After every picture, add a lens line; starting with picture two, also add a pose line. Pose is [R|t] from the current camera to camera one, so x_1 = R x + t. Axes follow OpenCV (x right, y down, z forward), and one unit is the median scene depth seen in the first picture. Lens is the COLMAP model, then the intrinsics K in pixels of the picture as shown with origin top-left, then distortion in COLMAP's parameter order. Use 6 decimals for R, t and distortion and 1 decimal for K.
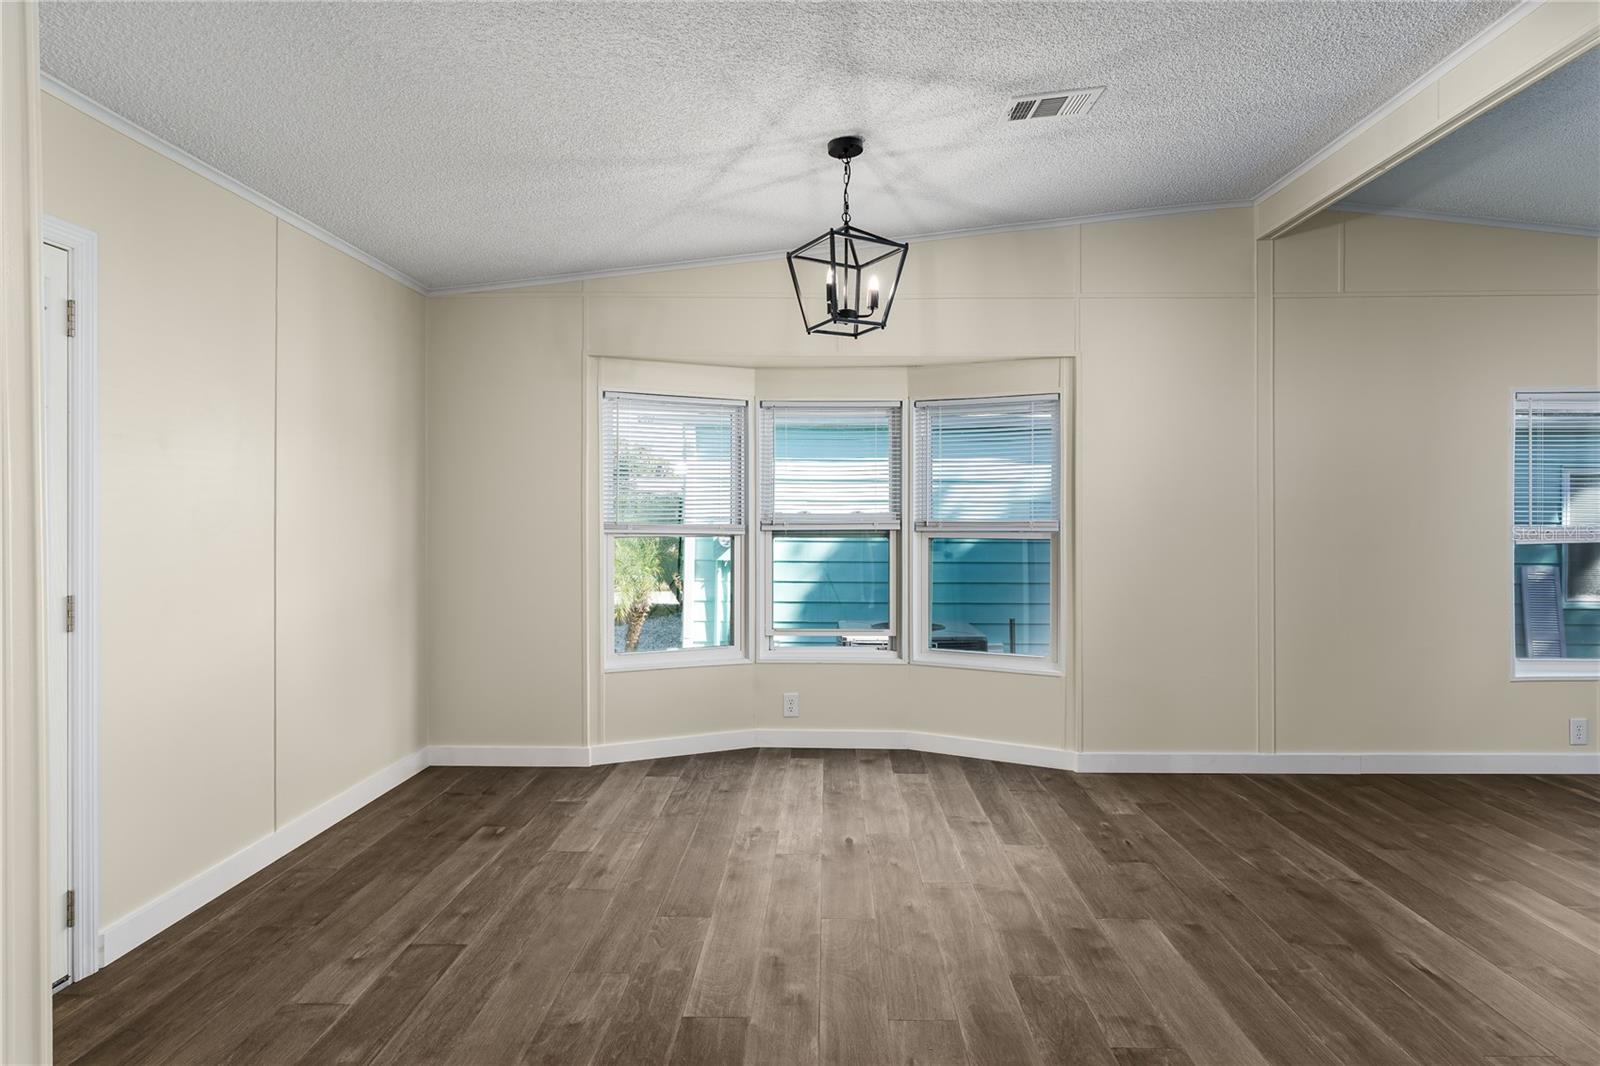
lens RADIAL K [[877.5, 0, 824.1], [0, 877.5, 510.2], [0, 0, 1]] dist [-0.001273, 0.000786]
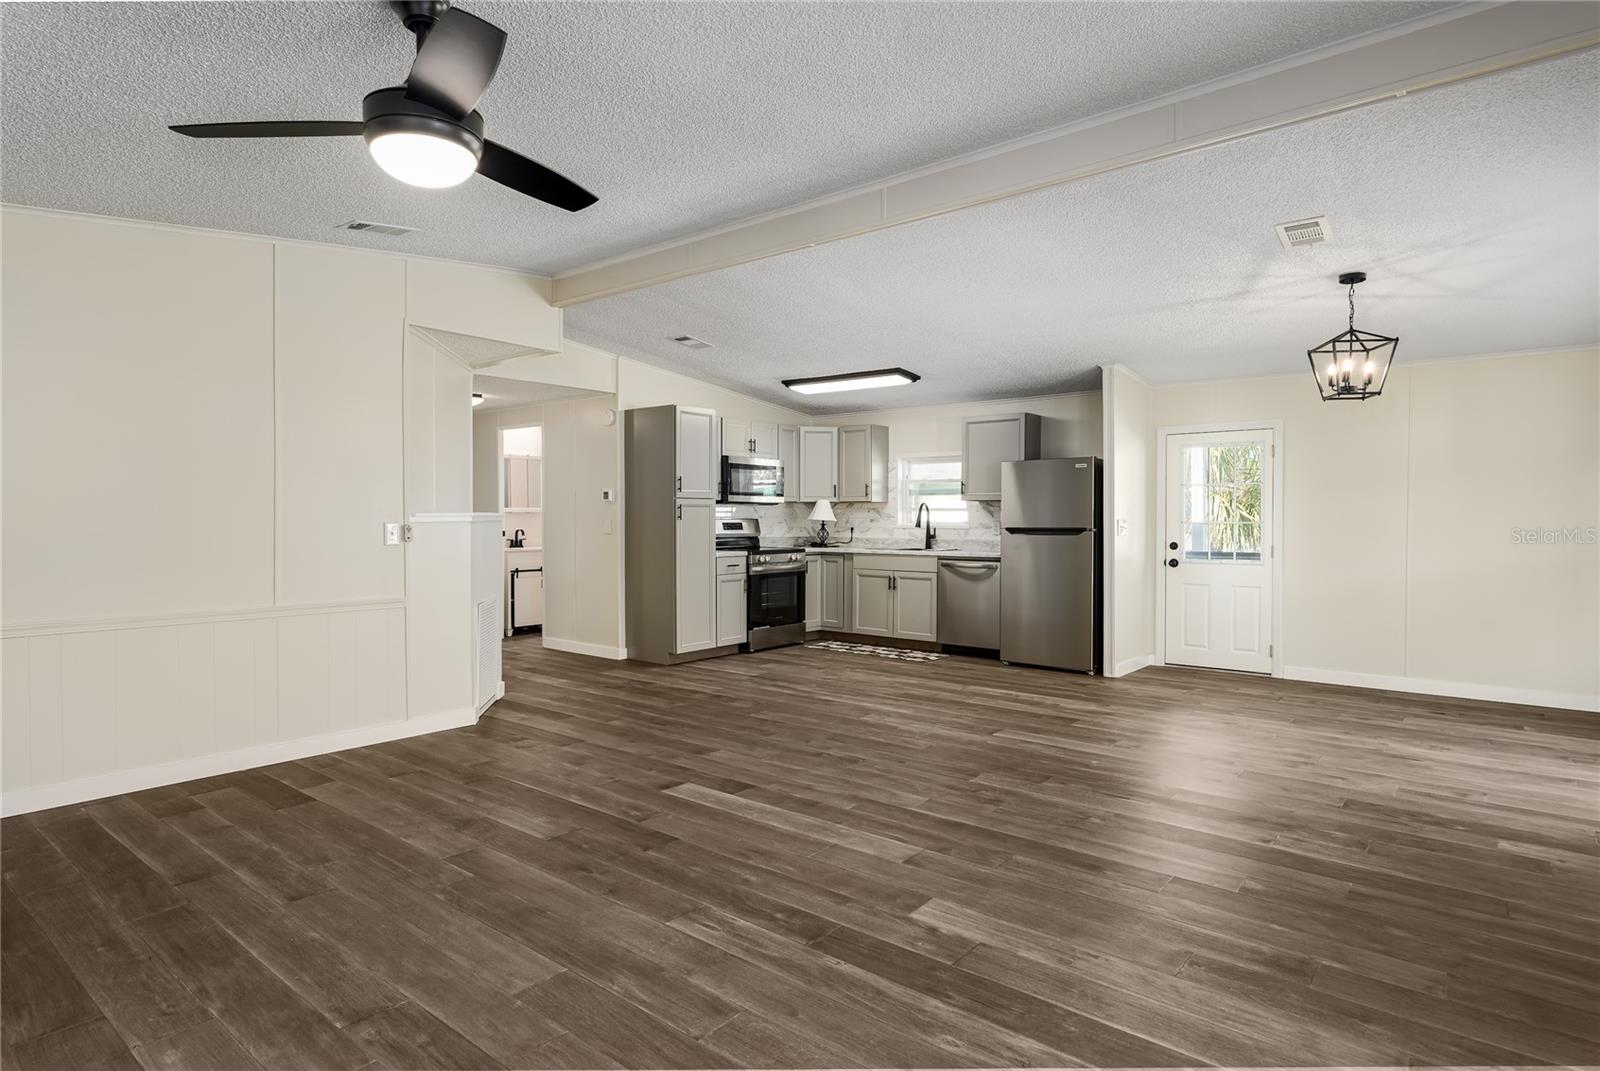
lens RADIAL K [[873.4, 0, 797.2], [0, 873.4, 529.3], [0, 0, 1]] dist [-0.001209, 0.001121]
pose [[-0.631558, 0.008884, -0.775277, 1.670092], [0.000344, 0.999937, 0.011178, 0.008192], [0.775328, 0.006793, -0.631522, 1.114651]]
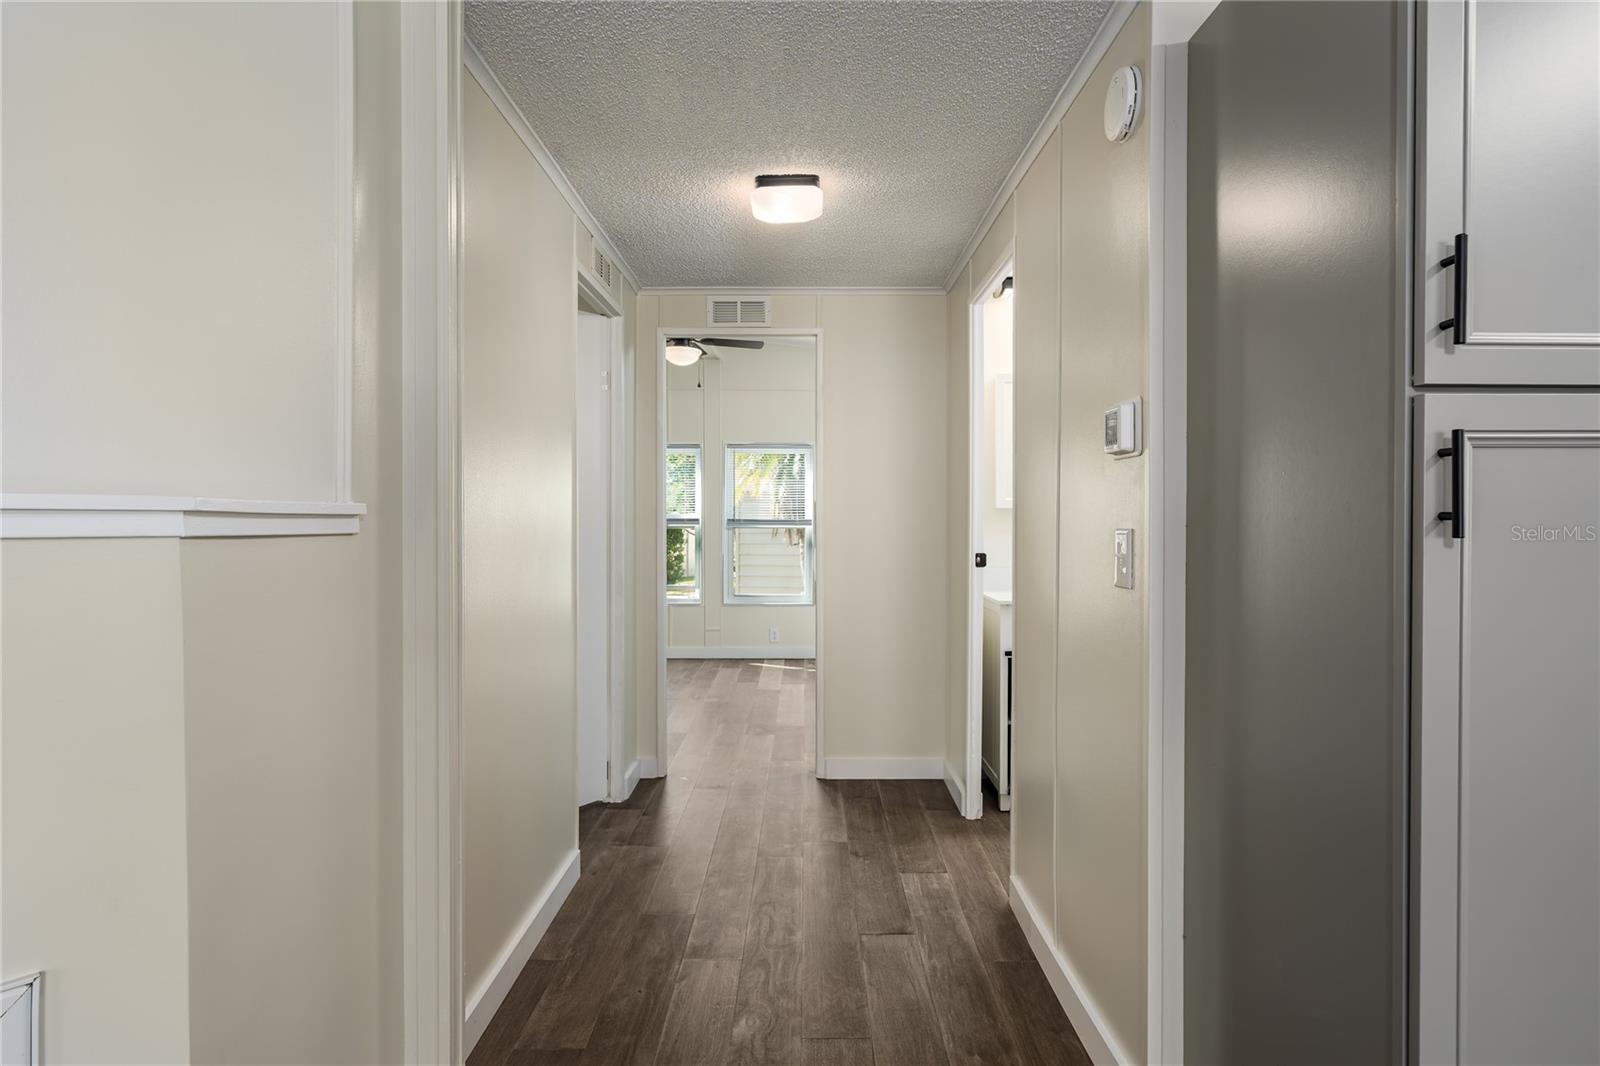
lens RADIAL K [[873.4, 0, 797.2], [0, 873.4, 526.8], [0, 0, 1]] dist [-0.001209, 0.001121]
pose [[-0.999994, -0.001838, 0.002804, 0.401217], [-0.001826, 0.999989, 0.004336, 0.003933], [-0.002812, 0.004331, -0.999987, -0.171666]]
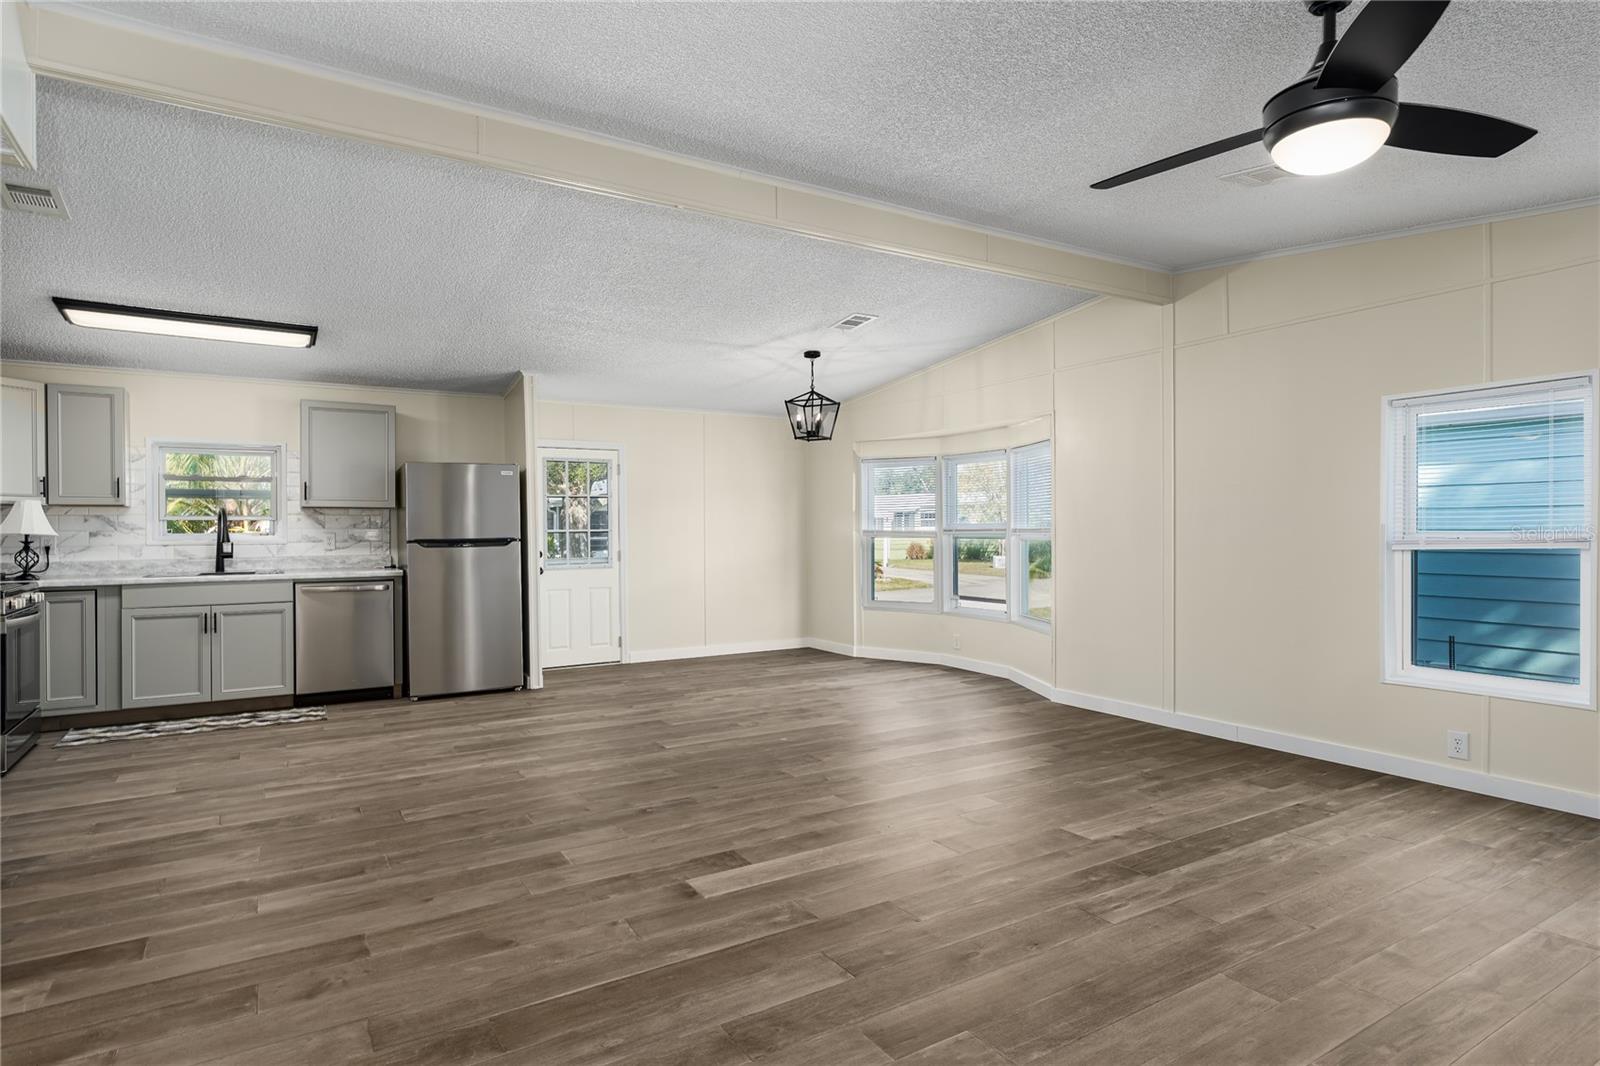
lens RADIAL K [[873.4, 0, 797.2], [0, 873.4, 526.8], [0, 0, 1]] dist [-0.001209, 0.001121]
pose [[0.535287, -0.002546, -0.844667, 1.660277], [0.008265, 0.999963, 0.002224, 0.003747], [0.844630, -0.008172, 0.535288, -0.167049]]
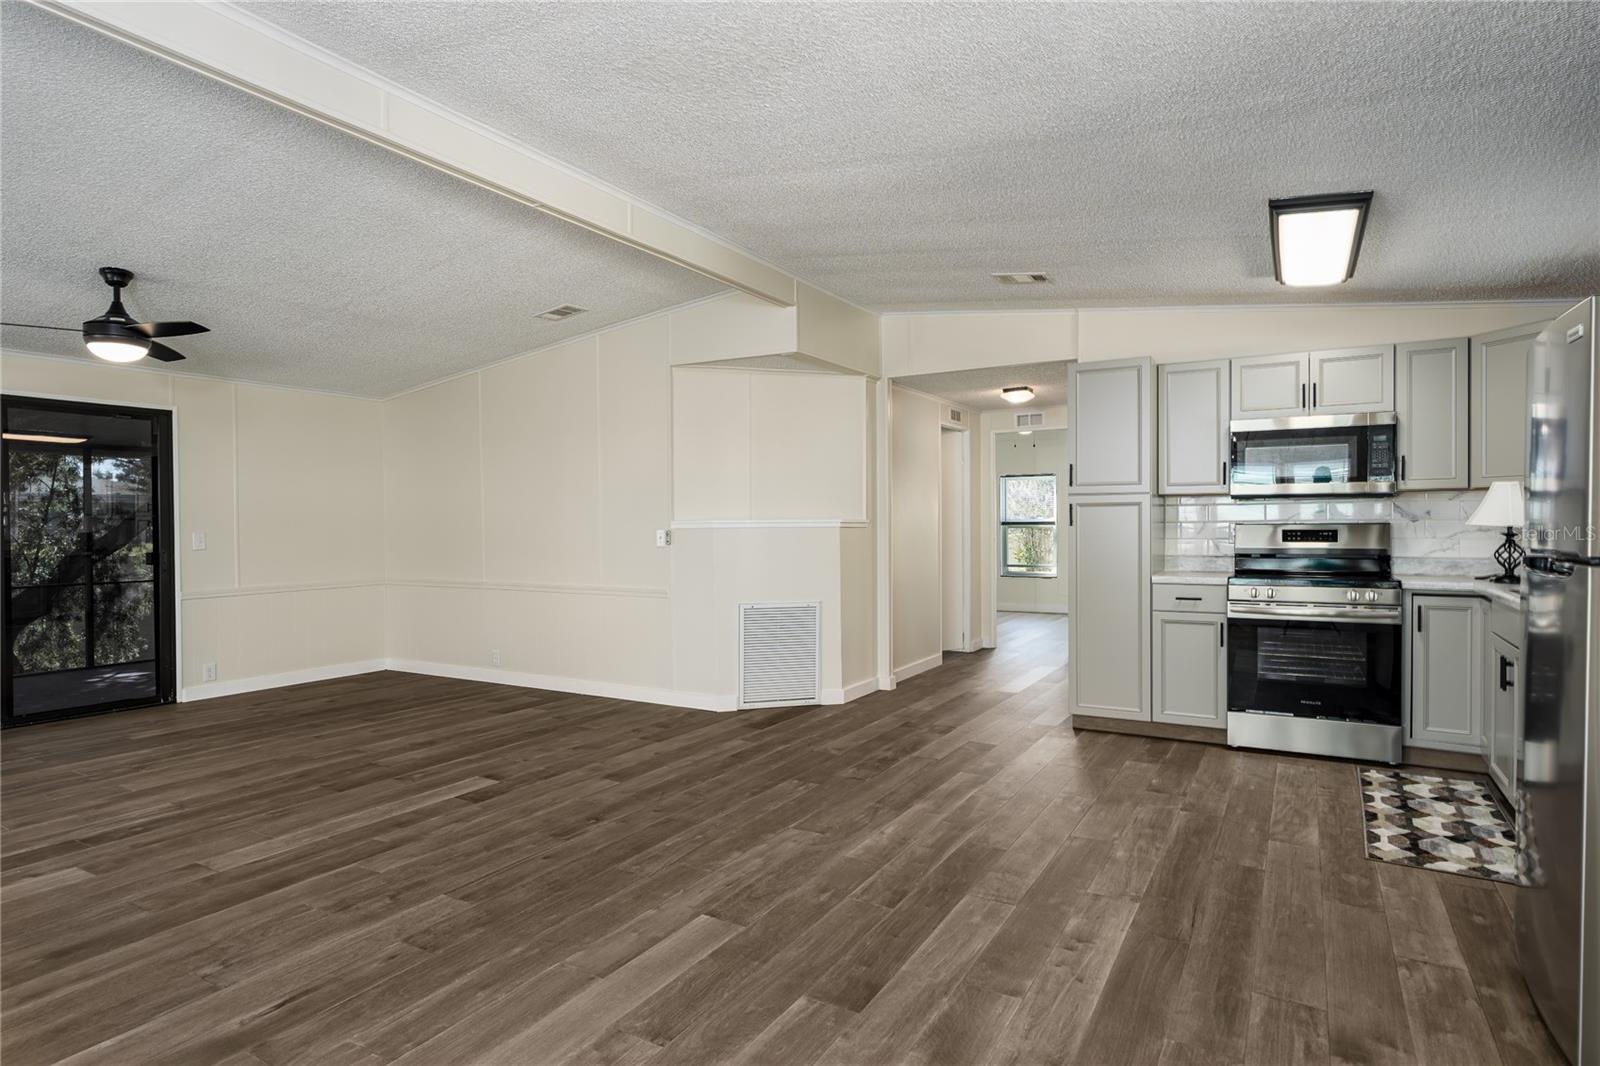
lens RADIAL K [[874.7, 0, 780.5], [0, 874.7, 529.8], [0, 0, 1]] dist [-0.000550, 0.000735]
pose [[-0.857395, 0.001719, 0.514657, -0.189696], [0.003883, 0.999988, 0.003128, 0.008832], [-0.514645, 0.004681, -0.857391, 1.104085]]
